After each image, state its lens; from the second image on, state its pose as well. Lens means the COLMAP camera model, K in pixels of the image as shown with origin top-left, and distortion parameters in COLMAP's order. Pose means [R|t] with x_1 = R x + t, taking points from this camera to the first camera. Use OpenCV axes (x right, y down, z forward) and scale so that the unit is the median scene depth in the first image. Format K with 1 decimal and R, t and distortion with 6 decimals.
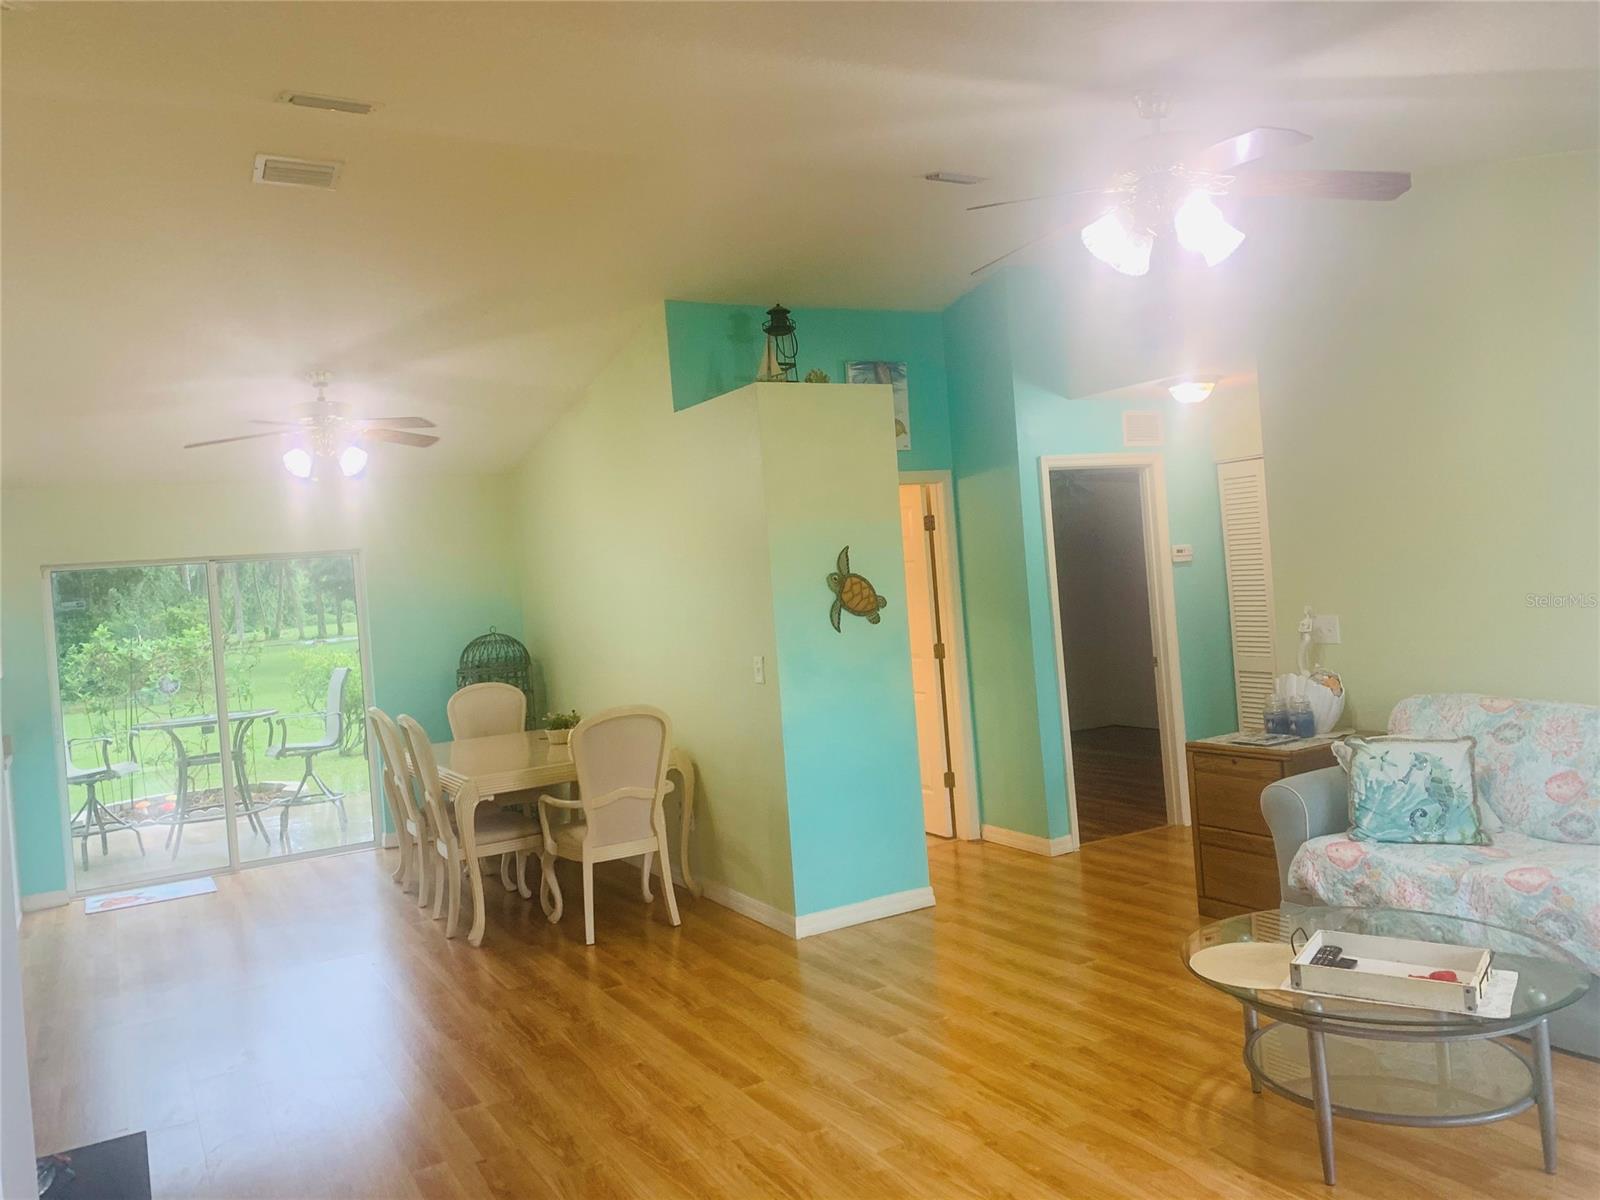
lens RADIAL K [[1225.9, 0, 800.3], [0, 1225.9, 565.6], [0, 0, 1]] dist [0.008910, 0.002638]
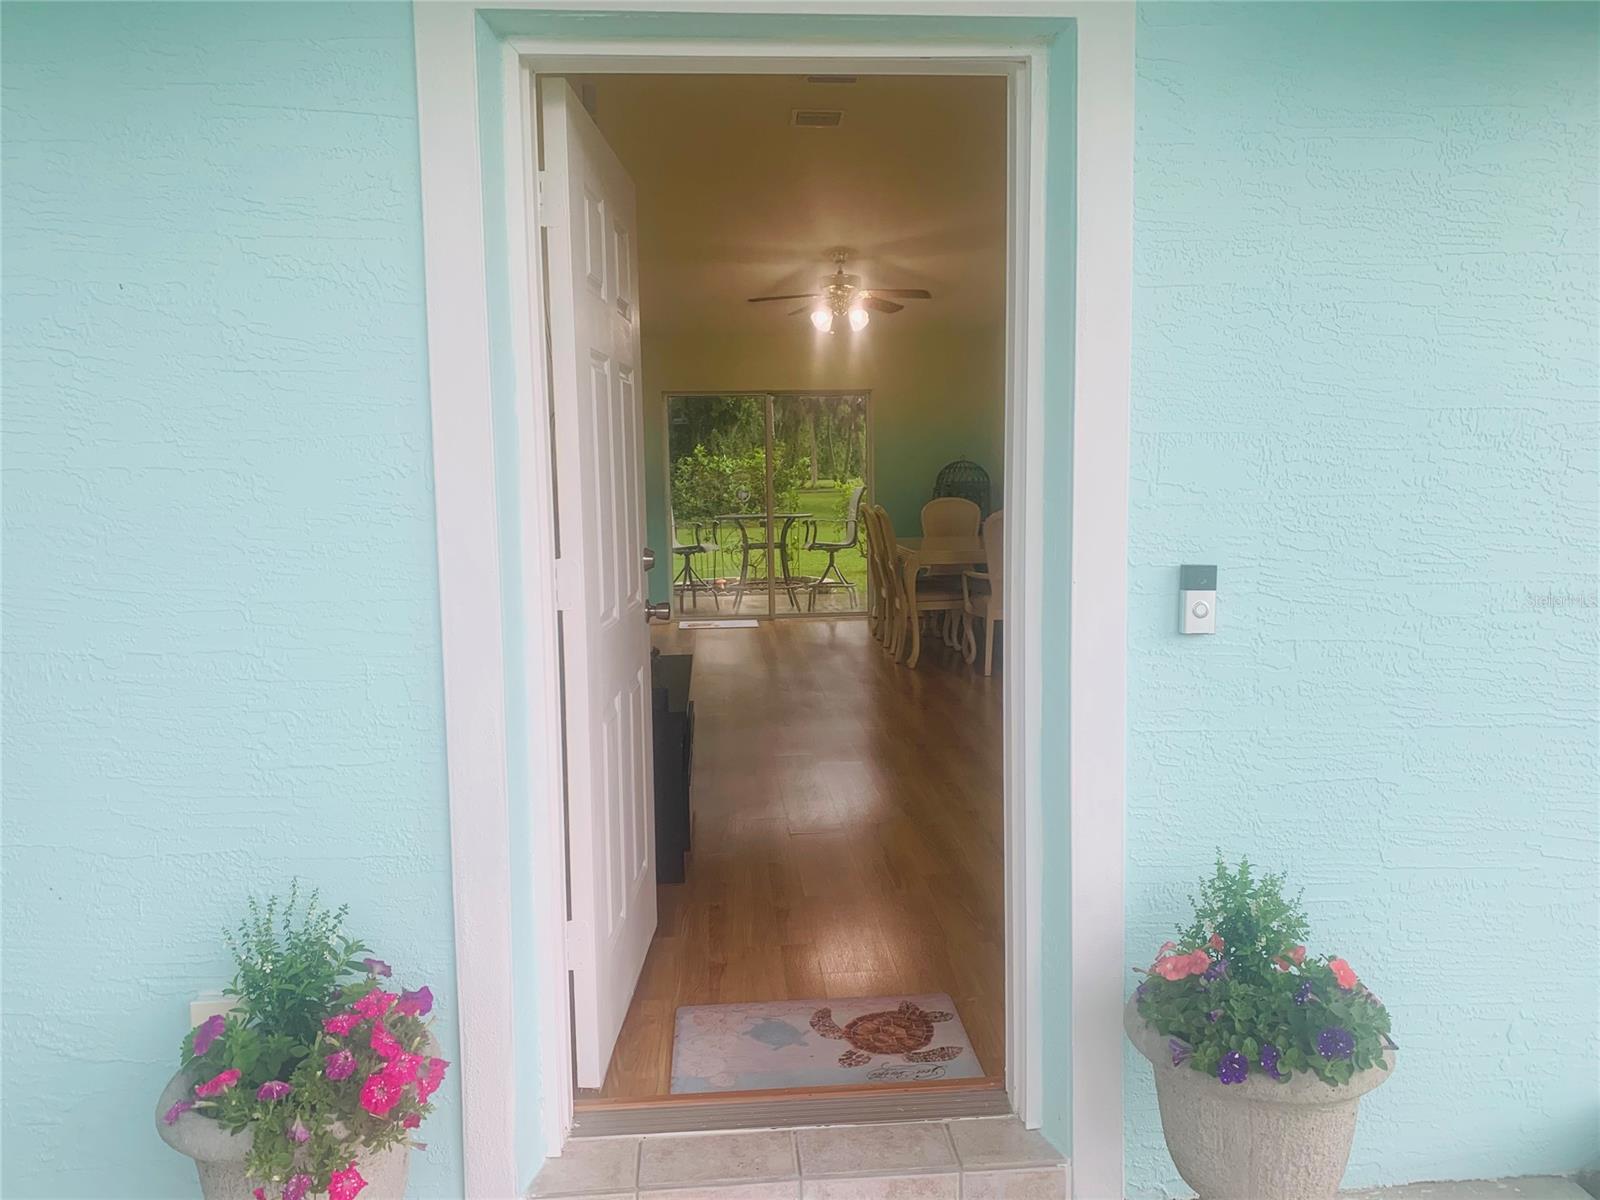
lens RADIAL K [[1209.0, 0, 800.0], [0, 1209.0, 600.0], [0, 0, 1]] dist [0.006050, 0.003589]
pose [[0.902358, 0.110618, -0.416549, 0.116414], [-0.052378, 0.987484, 0.148769, 0.017673], [0.427792, -0.112425, 0.896858, -0.182085]]
